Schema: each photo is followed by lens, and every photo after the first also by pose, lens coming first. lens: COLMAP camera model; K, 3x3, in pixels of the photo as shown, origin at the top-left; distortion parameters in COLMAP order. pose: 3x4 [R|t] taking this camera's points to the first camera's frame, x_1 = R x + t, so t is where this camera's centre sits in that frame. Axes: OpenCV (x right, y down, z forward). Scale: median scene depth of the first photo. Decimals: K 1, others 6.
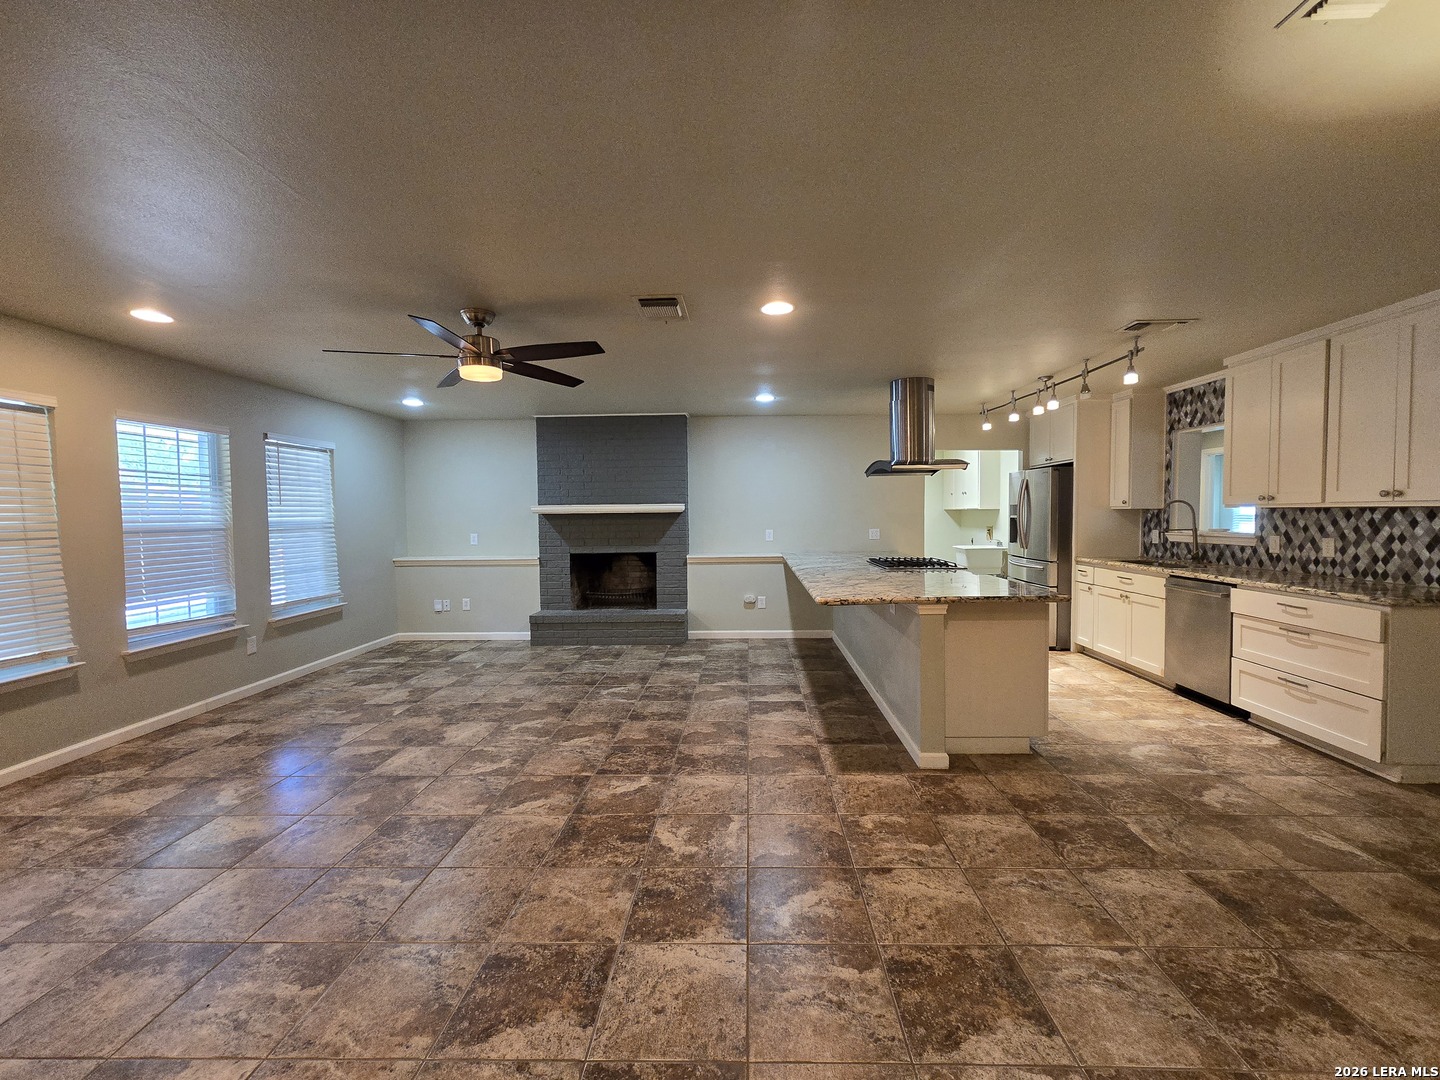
lens RADIAL K [[590.4, 0, 737.6], [0, 590.4, 533.8], [0, 0, 1]] dist [0.001349, 0.000195]
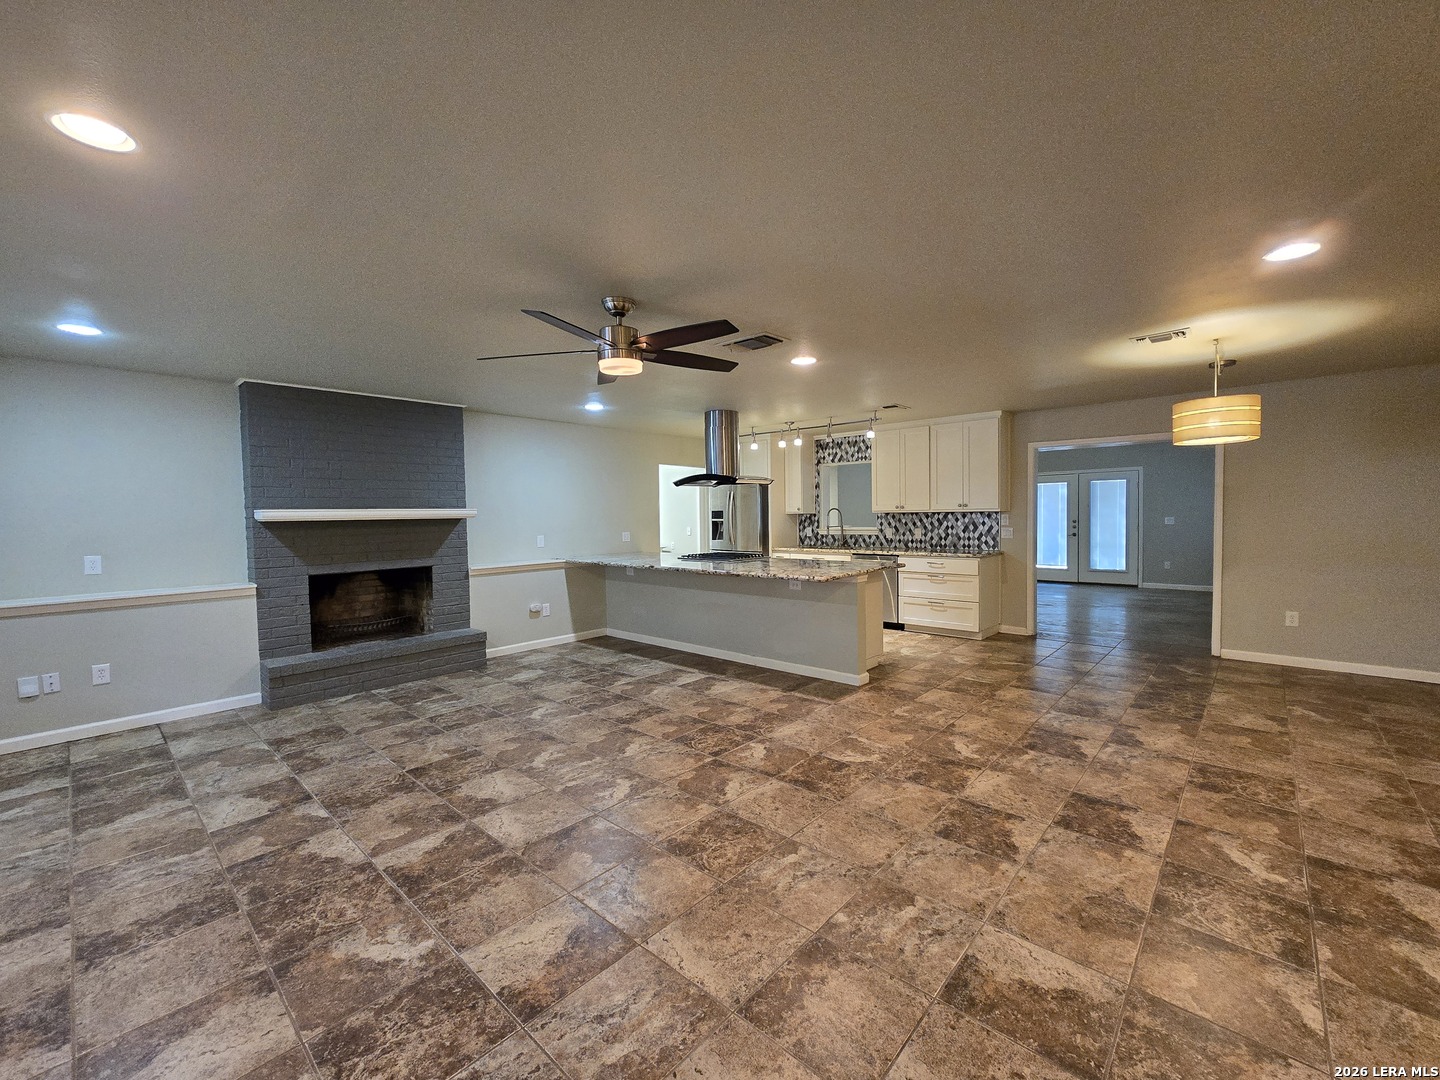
lens RADIAL K [[591.5, 0, 732.6], [0, 591.5, 532.5], [0, 0, 1]] dist [-0.001425, 0.000543]
pose [[0.651397, -0.023901, 0.758360, -0.847510], [0.035250, 0.999378, 0.001218, -0.003093], [-0.757918, 0.025939, 0.651834, 0.213677]]
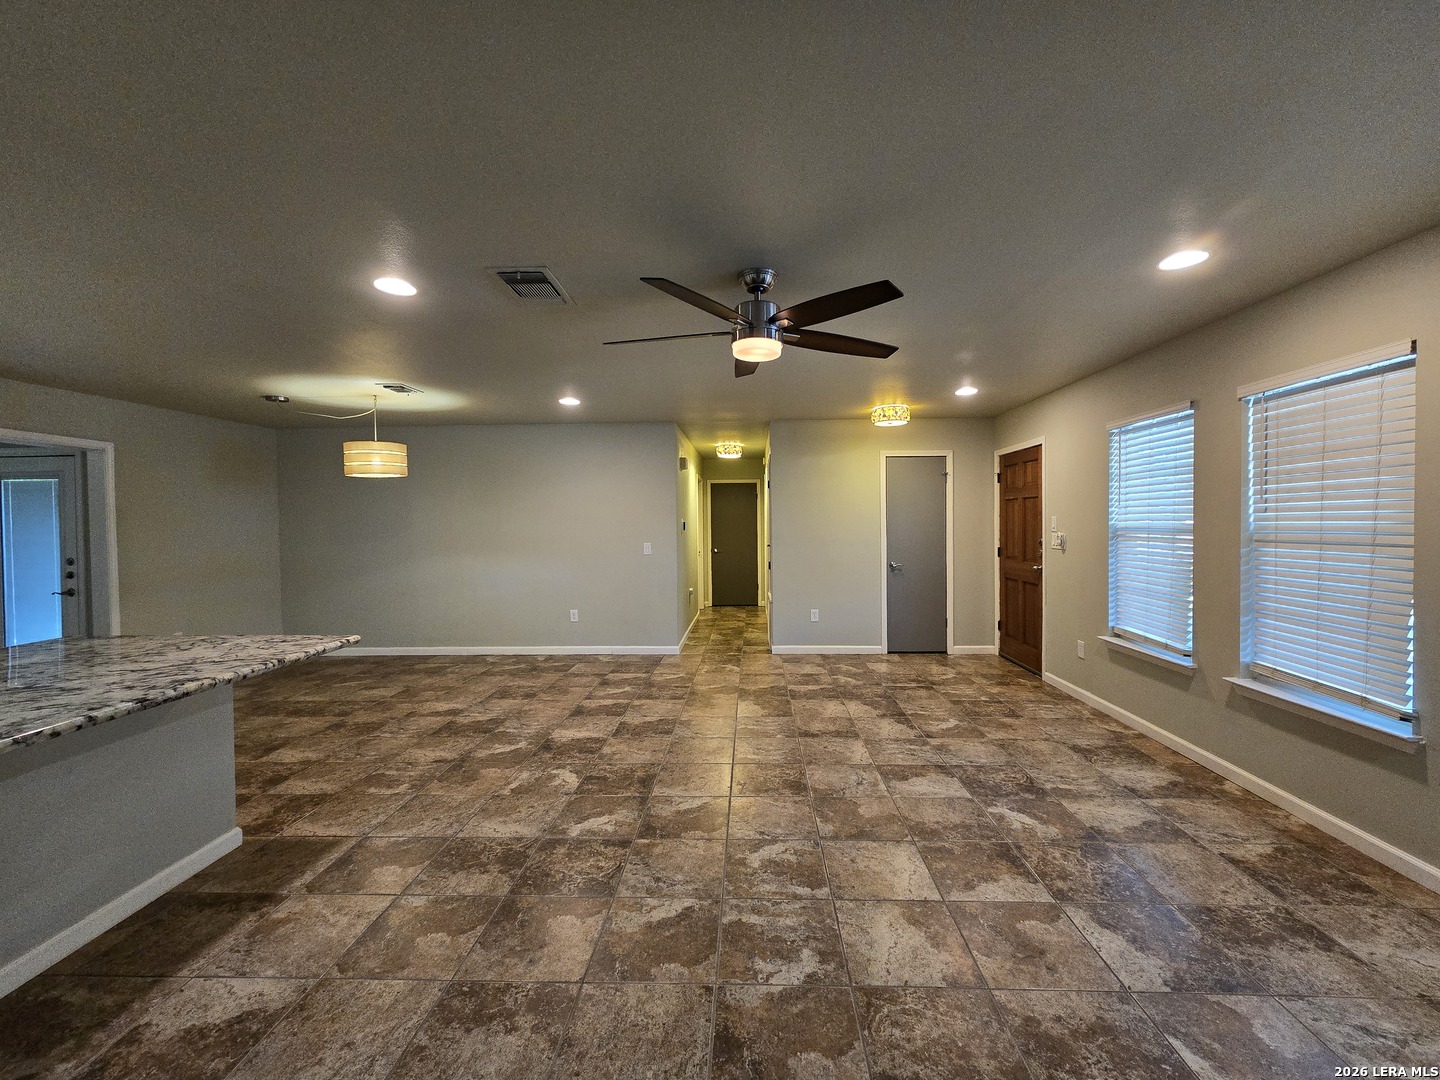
lens RADIAL K [[591.5, 0, 732.6], [0, 591.5, 532.5], [0, 0, 1]] dist [-0.001425, 0.000543]
pose [[-0.999623, 0.022183, 0.016167, -0.333223], [0.023012, 0.998326, 0.053057, -0.055322], [-0.014963, 0.053409, -0.998461, 1.485854]]
